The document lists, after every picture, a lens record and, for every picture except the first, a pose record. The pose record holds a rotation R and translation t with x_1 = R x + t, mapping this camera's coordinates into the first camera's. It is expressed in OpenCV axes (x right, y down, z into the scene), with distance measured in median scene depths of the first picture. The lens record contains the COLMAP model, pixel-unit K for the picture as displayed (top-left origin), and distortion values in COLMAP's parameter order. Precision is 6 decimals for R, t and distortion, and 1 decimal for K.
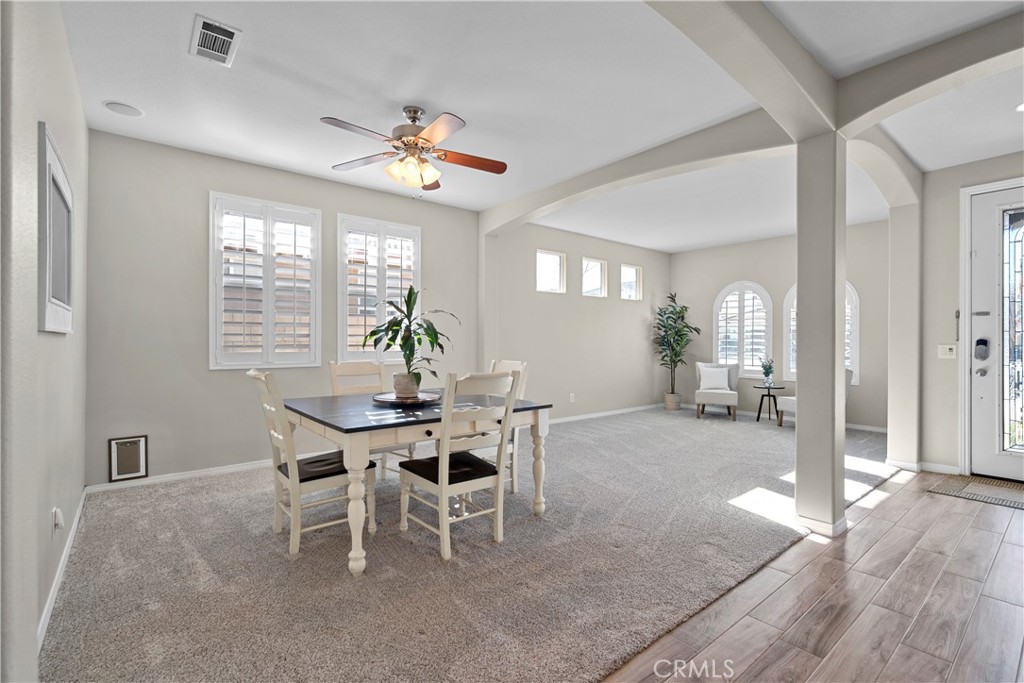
lens RADIAL K [[468.7, 0, 512.0], [0, 468.7, 341.5], [0, 0, 1]] dist [-0.003527, -0.000465]
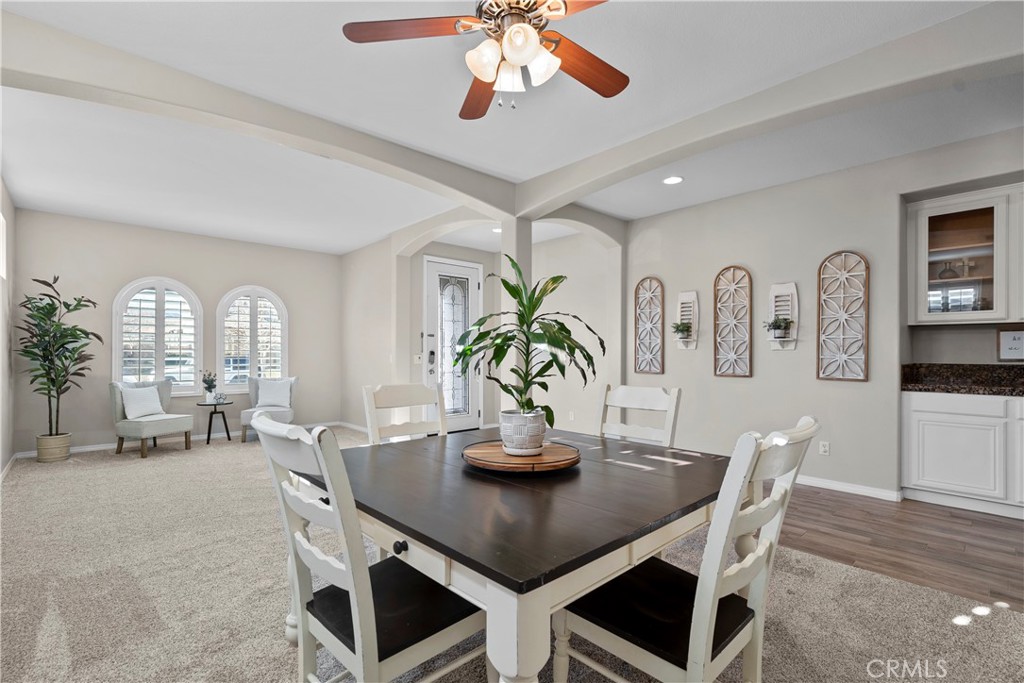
lens RADIAL K [[463.9, 0, 507.9], [0, 463.9, 352.5], [0, 0, 1]] dist [-0.000137, 0.000460]
pose [[-0.055471, -0.000407, 0.998460, -0.556647], [-0.000171, 1.000000, 0.000398, -0.000796], [-0.998460, -0.000149, -0.055471, 0.734765]]
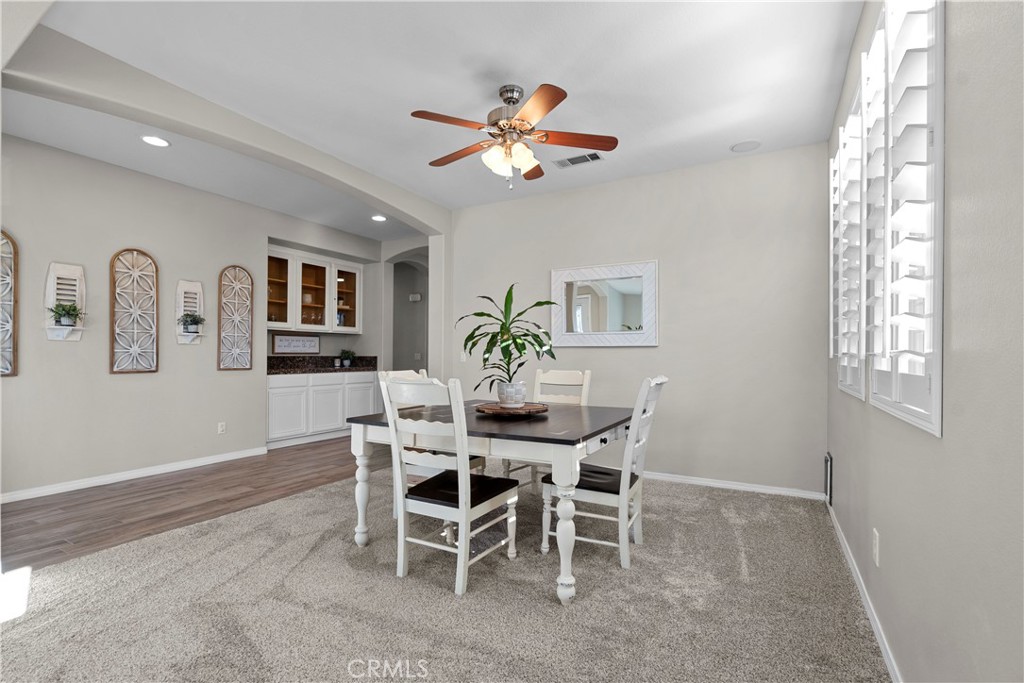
lens RADIAL K [[472.1, 0, 506.7], [0, 472.1, 351.5], [0, 0, 1]] dist [0.000988, 0.000297]
pose [[-0.934168, -0.007744, -0.356749, 0.083537], [-0.005919, 0.999963, -0.006206, 0.012048], [0.356784, -0.003686, -0.934180, 1.315297]]
